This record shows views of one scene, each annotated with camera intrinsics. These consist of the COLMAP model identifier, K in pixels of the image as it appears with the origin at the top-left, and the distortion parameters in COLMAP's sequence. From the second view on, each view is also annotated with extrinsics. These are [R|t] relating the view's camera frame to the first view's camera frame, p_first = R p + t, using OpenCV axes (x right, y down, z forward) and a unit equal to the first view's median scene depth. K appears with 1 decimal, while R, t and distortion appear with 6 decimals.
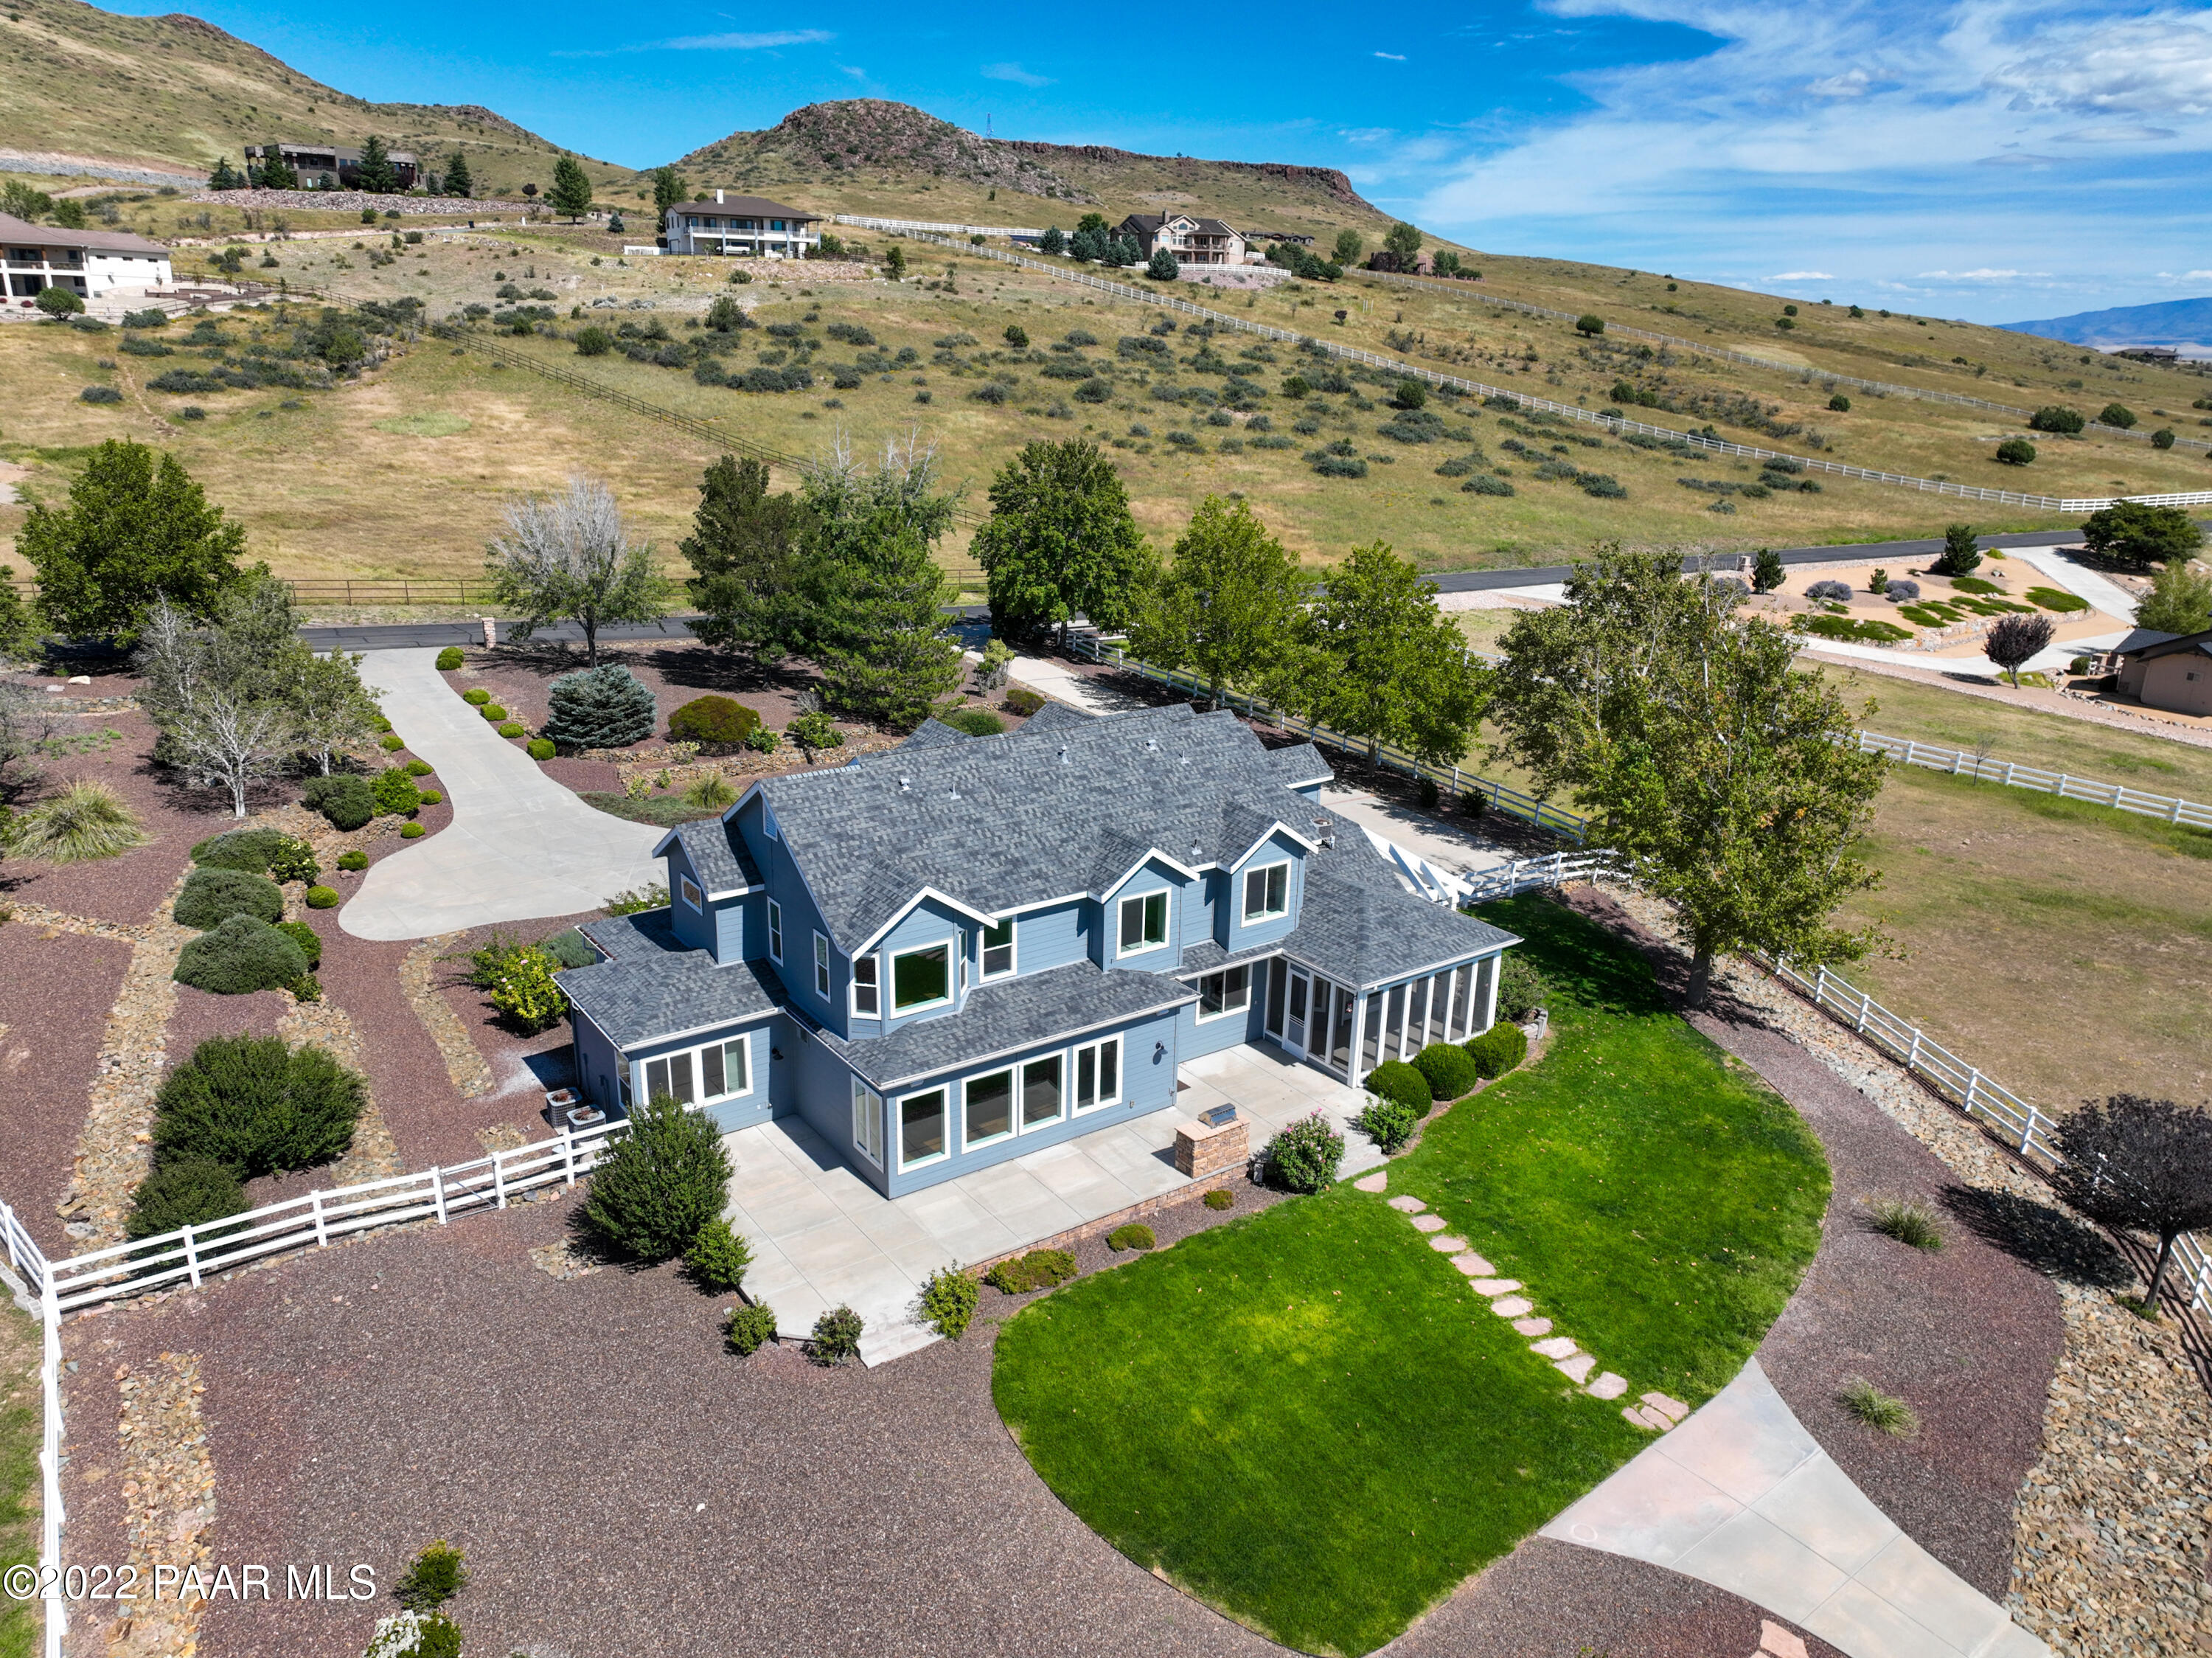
lens RADIAL K [[1558.5, 0, 1110.9], [0, 1558.5, 832.4], [0, 0, 1]] dist [-0.004003, 0.021190]
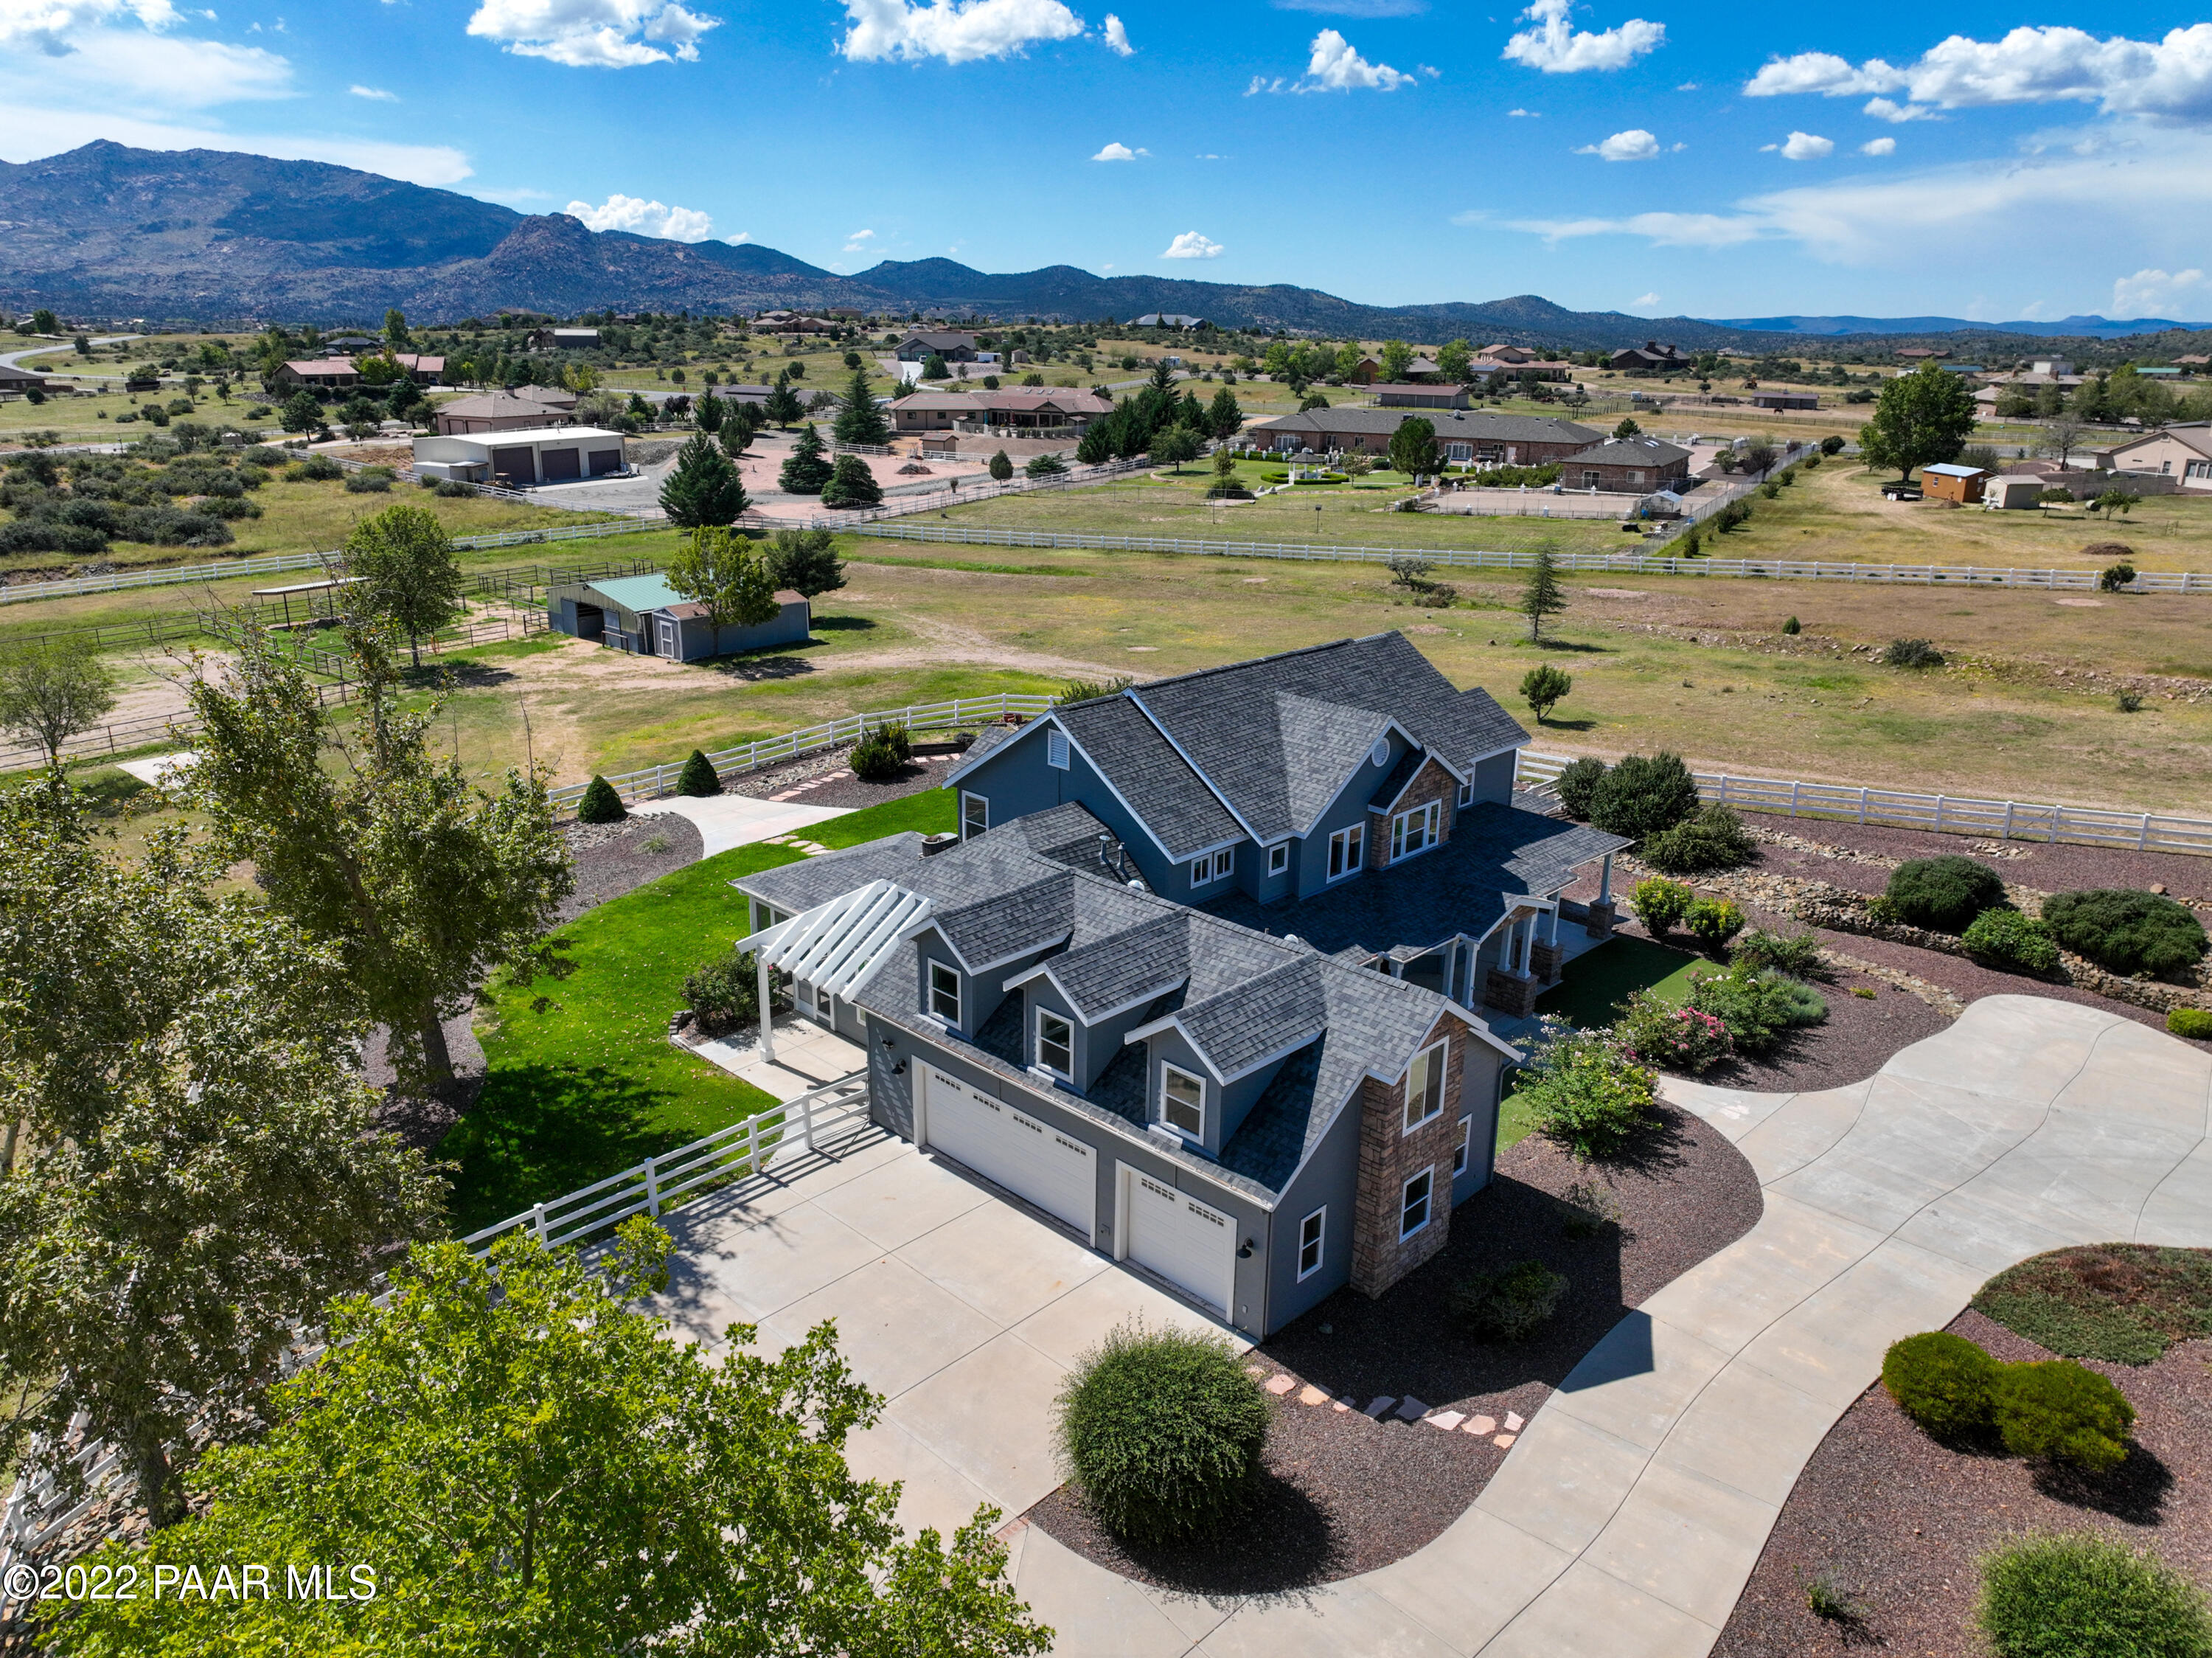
lens RADIAL K [[1558.5, 0, 1107.4], [0, 1558.5, 831.4], [0, 0, 1]] dist [-0.004003, 0.021190]
pose [[-0.984534, 0.019602, -0.174095, 0.219967], [-0.086887, 0.808269, 0.582367, -0.586514], [0.152131, 0.588486, -0.794065, 1.947631]]
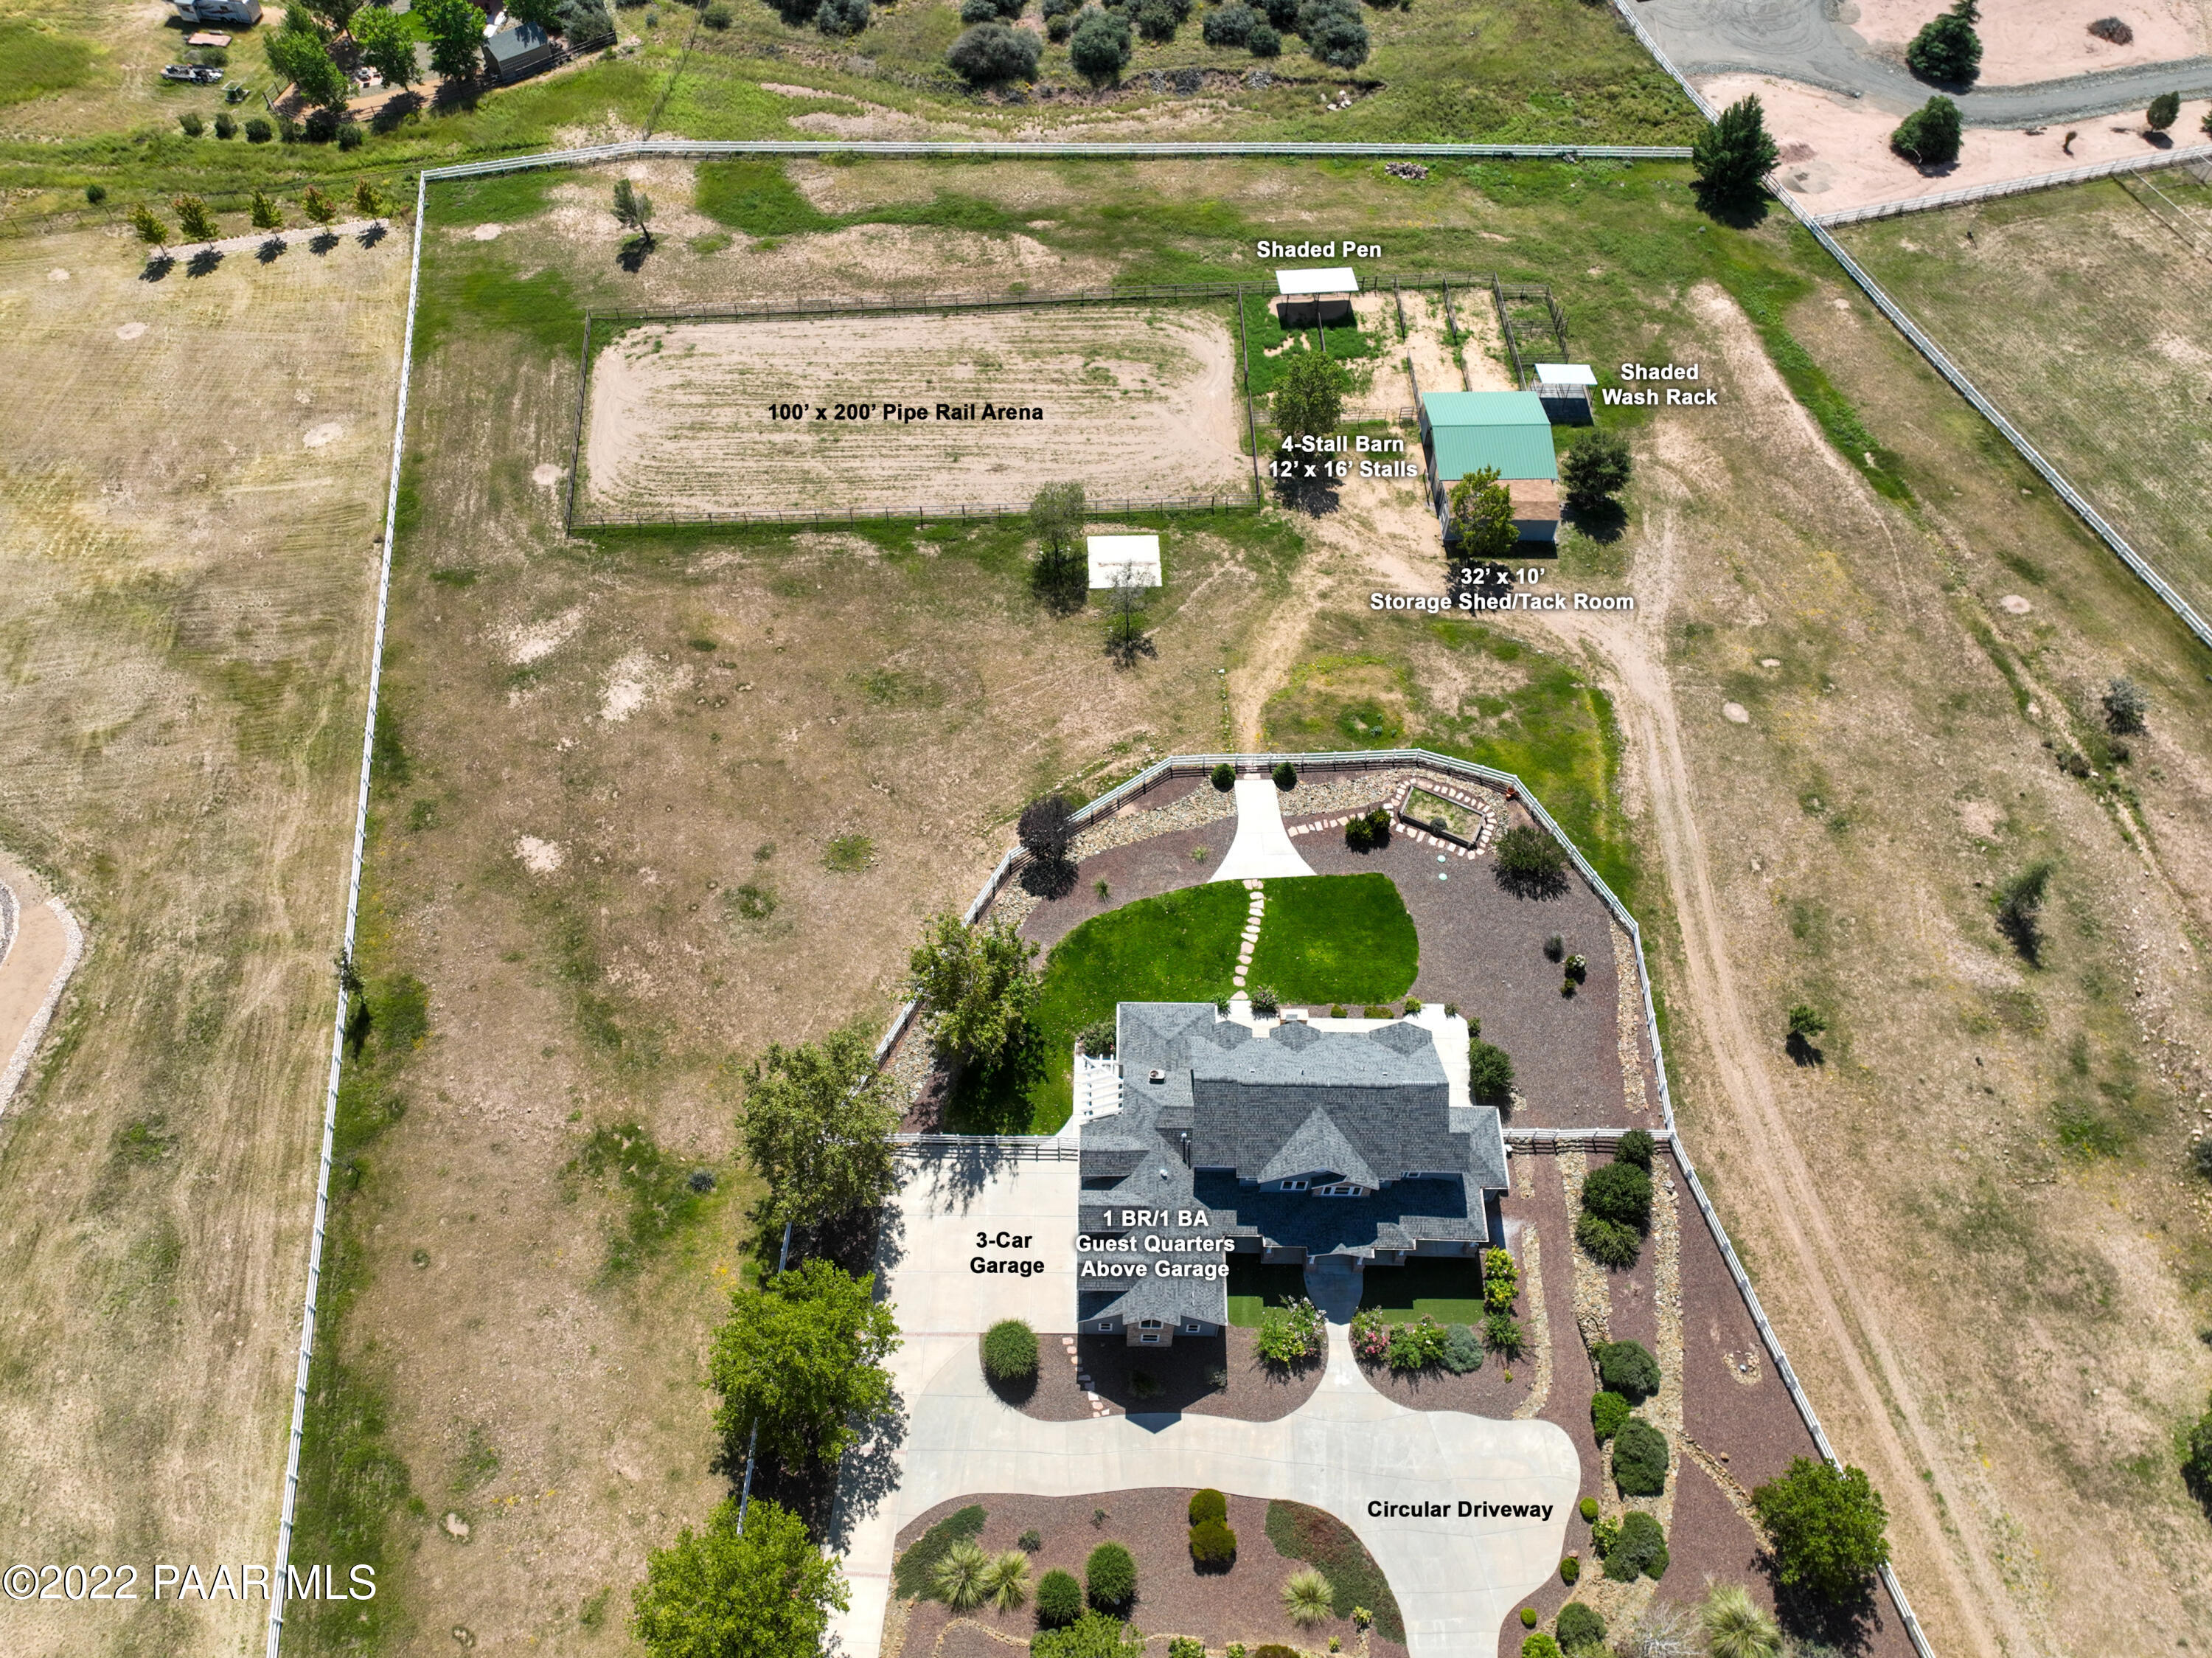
lens RADIAL K [[1558.5, 0, 1102.3], [0, 1558.5, 822.5], [0, 0, 1]] dist [-0.004003, 0.021190]
pose [[-0.801858, -0.501539, 0.324782, -0.354459], [0.159675, 0.343923, 0.925322, -2.327651], [-0.575785, 0.793836, -0.195694, 1.366223]]
